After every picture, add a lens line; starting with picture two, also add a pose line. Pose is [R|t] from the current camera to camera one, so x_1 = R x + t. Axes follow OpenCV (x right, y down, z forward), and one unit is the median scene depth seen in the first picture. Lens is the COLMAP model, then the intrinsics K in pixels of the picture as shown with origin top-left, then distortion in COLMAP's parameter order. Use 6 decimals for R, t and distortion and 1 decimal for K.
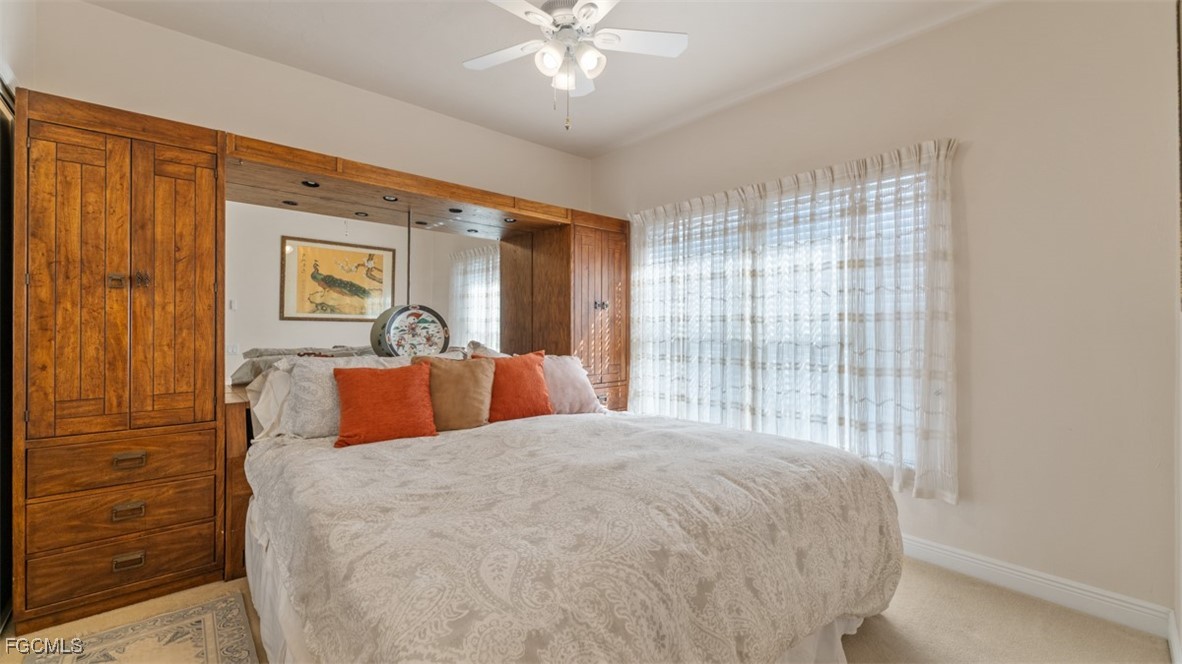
lens RADIAL K [[482.0, 0, 589.3], [0, 482.0, 323.4], [0, 0, 1]] dist [0.000729, -0.001417]
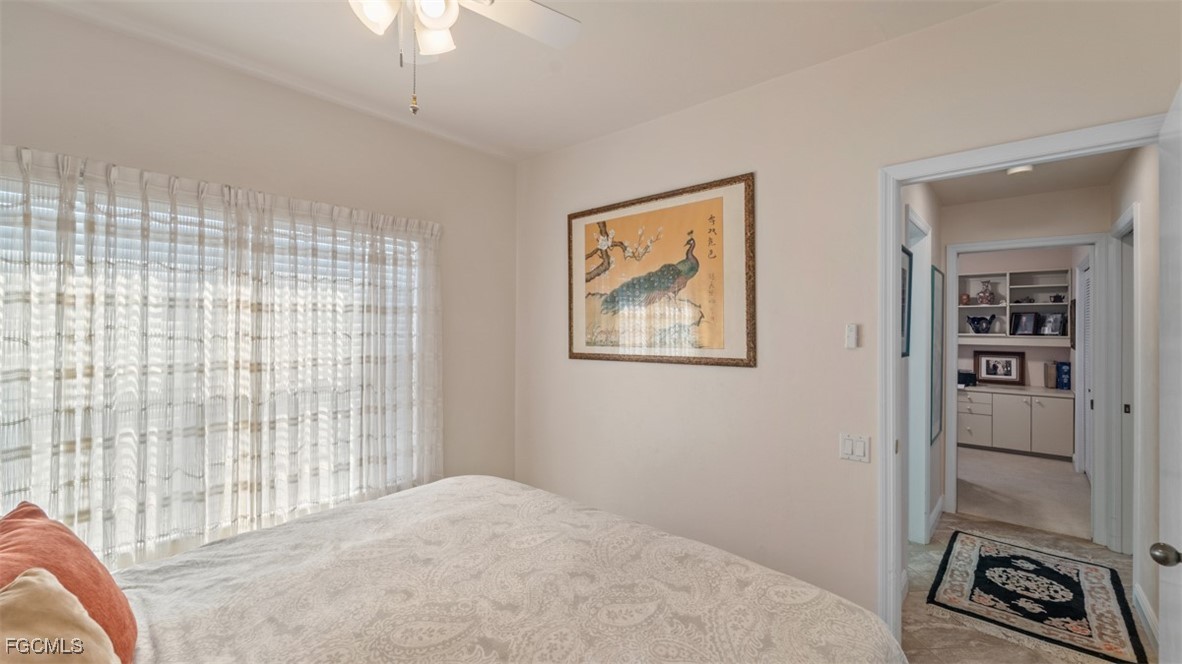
lens RADIAL K [[482.0, 0, 588.2], [0, 482.0, 336.2], [0, 0, 1]] dist [0.000729, -0.001417]
pose [[-0.116387, -0.021007, 0.992982, -0.506287], [-0.011433, 0.999738, 0.019810, -0.083878], [-0.993138, -0.009047, -0.116597, 0.605156]]
